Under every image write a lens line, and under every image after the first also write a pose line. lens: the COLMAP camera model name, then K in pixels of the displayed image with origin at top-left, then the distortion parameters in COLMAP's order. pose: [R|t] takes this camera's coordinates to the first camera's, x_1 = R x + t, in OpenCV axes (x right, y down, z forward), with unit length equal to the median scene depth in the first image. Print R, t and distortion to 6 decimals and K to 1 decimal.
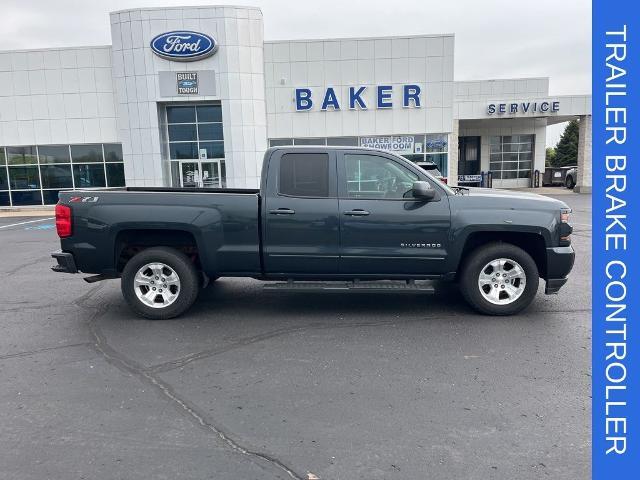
lens RADIAL K [[494.3, 0, 317.0], [0, 494.3, 244.0], [0, 0, 1]] dist [0.028609, -0.063660]
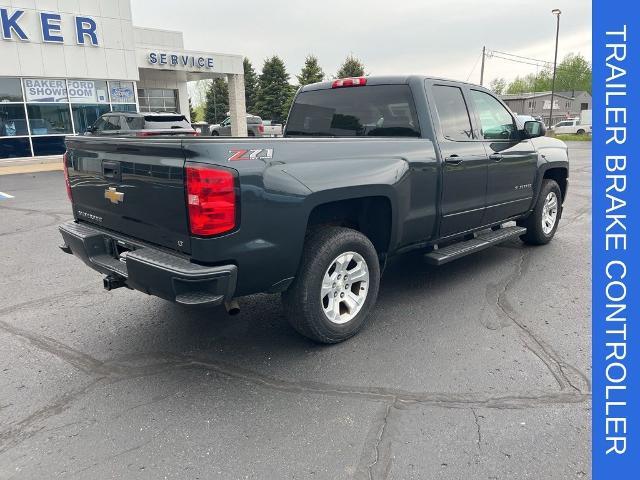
lens RADIAL K [[494.3, 0, 323.3], [0, 494.3, 238.3], [0, 0, 1]] dist [0.028609, -0.063660]
pose [[0.658259, -0.156179, 0.736412, -0.207317], [0.104095, 0.987729, 0.116430, -0.014019], [-0.745559, 0.000016, 0.666439, 0.157839]]
